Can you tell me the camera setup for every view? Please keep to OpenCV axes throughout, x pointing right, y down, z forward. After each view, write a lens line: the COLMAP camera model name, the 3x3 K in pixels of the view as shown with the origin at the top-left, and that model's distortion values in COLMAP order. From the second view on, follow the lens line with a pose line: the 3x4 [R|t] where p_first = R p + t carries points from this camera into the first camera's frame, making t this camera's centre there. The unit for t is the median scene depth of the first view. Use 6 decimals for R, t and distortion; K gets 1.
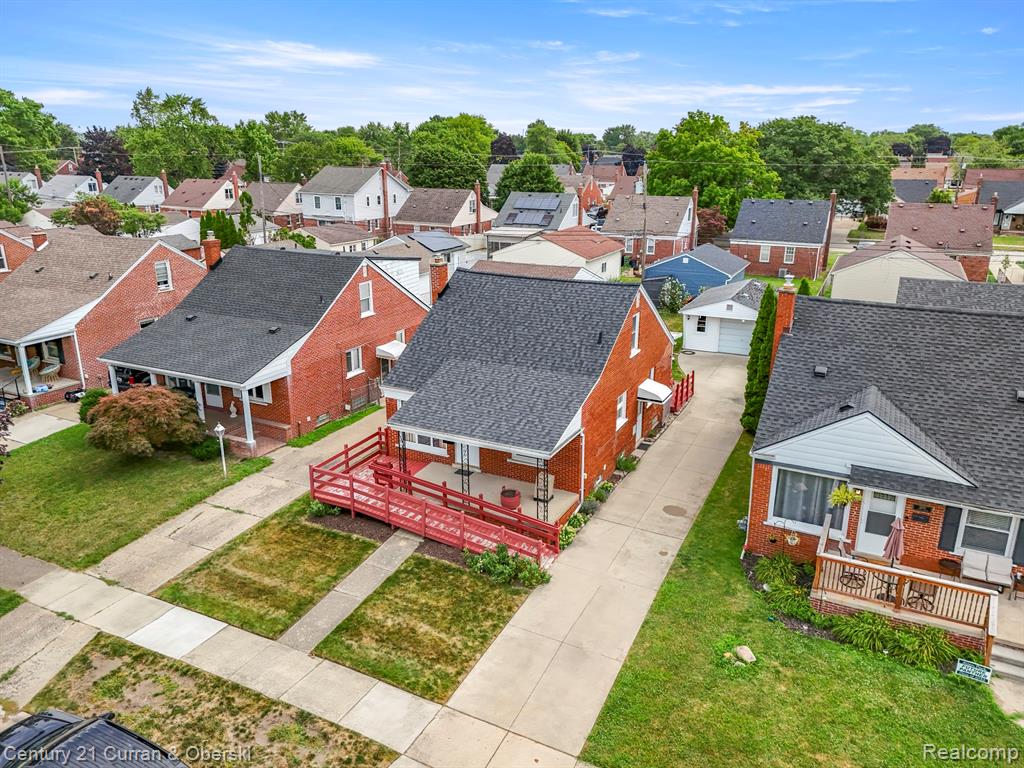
lens RADIAL K [[754.0, 0, 509.3], [0, 754.0, 383.8], [0, 0, 1]] dist [0.050387, -0.032420]
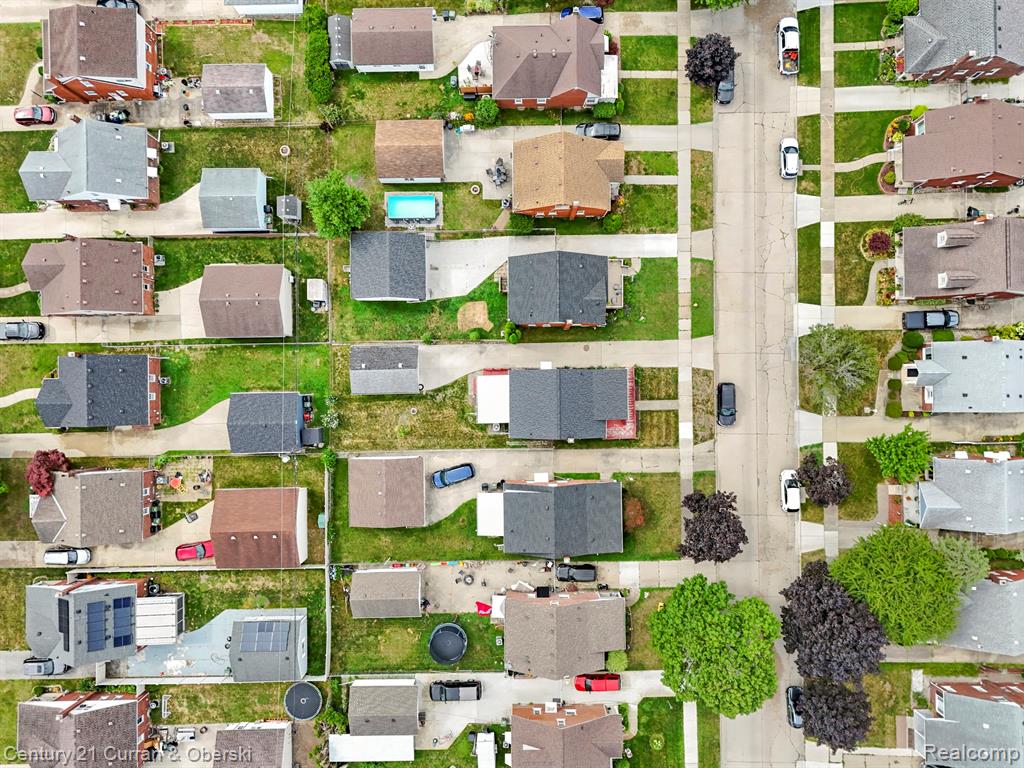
lens RADIAL K [[754.0, 0, 510.4], [0, 754.0, 390.7], [0, 0, 1]] dist [0.050387, -0.032420]
pose [[-0.461063, -0.887254, 0.014191, 0.179978], [0.286225, -0.133561, 0.948808, -3.842747], [-0.839938, 0.441522, 0.315534, 0.310507]]
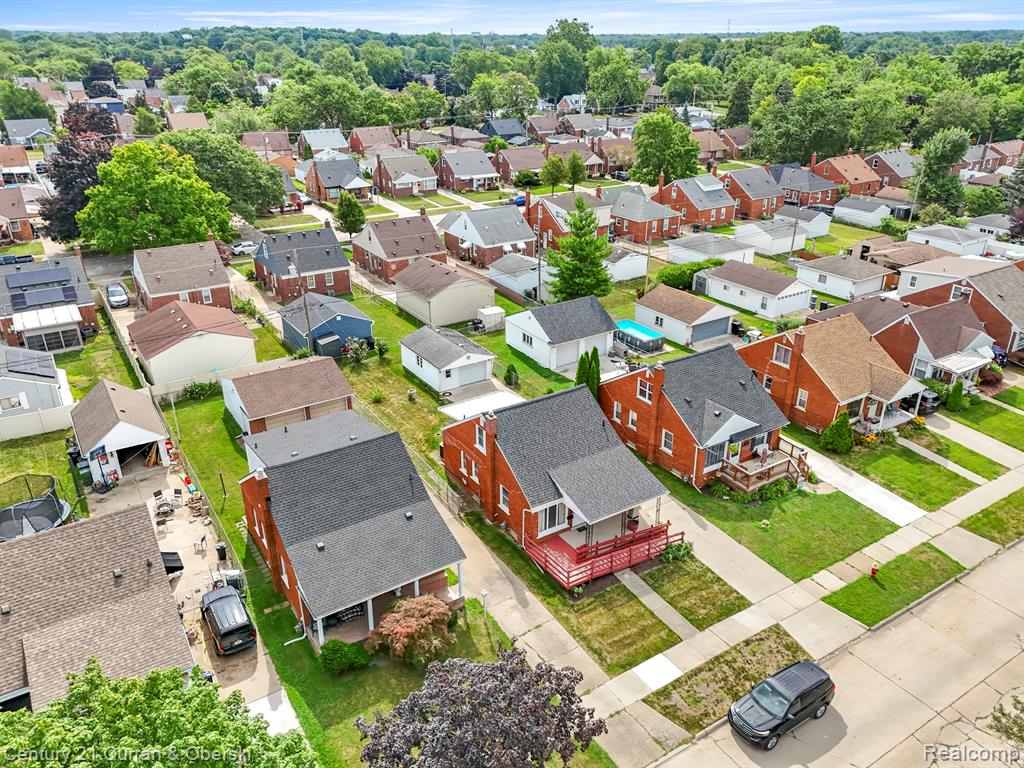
lens RADIAL K [[754.0, 0, 510.7], [0, 754.0, 384.8], [0, 0, 1]] dist [0.050387, -0.032420]
pose [[0.511386, -0.363676, 0.778604, -1.613674], [0.261586, 0.928918, 0.262077, -0.802416], [-0.818570, 0.069650, 0.570169, 0.176571]]
